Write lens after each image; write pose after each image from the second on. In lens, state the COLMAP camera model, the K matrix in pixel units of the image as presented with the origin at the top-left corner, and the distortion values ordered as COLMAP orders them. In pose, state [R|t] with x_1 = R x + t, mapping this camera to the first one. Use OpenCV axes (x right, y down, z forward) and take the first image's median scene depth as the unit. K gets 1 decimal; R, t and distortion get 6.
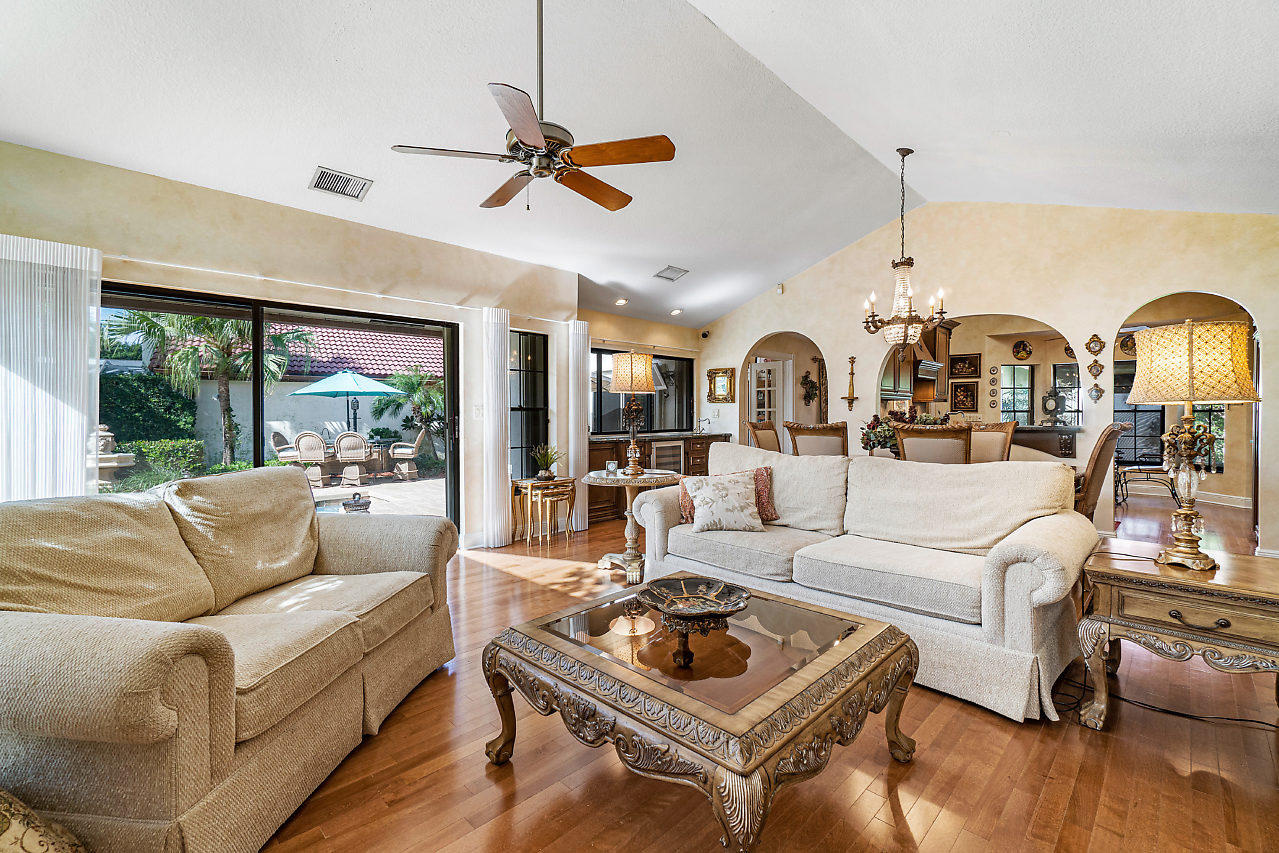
lens RADIAL K [[554.3, 0, 630.7], [0, 554.3, 416.9], [0, 0, 1]] dist [-0.003936, -0.000893]
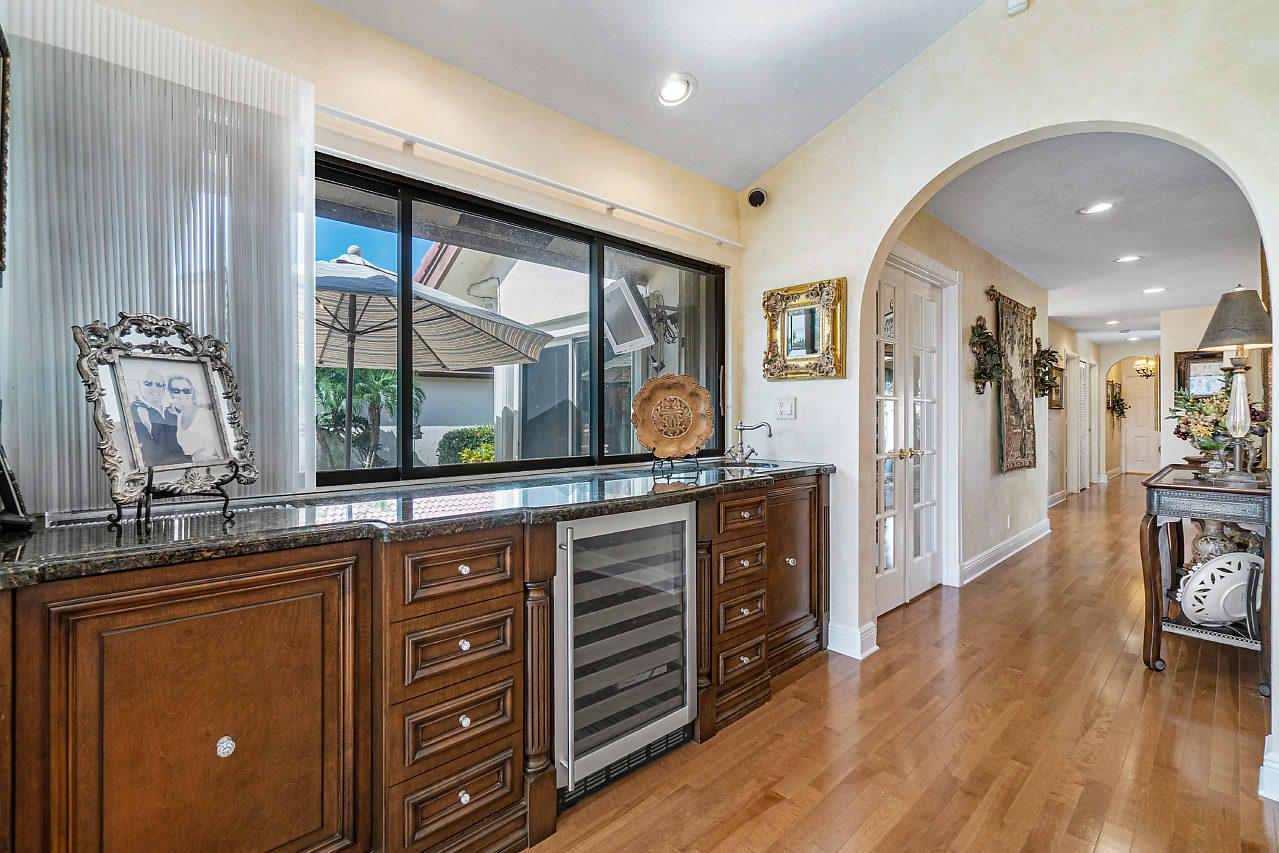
lens RADIAL K [[554.3, 0, 630.7], [0, 554.3, 416.9], [0, 0, 1]] dist [-0.003936, -0.000893]
pose [[0.999086, 0.000893, -0.042741, 0.065330], [-0.000839, 0.999999, 0.001296, -0.001199], [0.042742, -0.001259, 0.999085, 0.626320]]
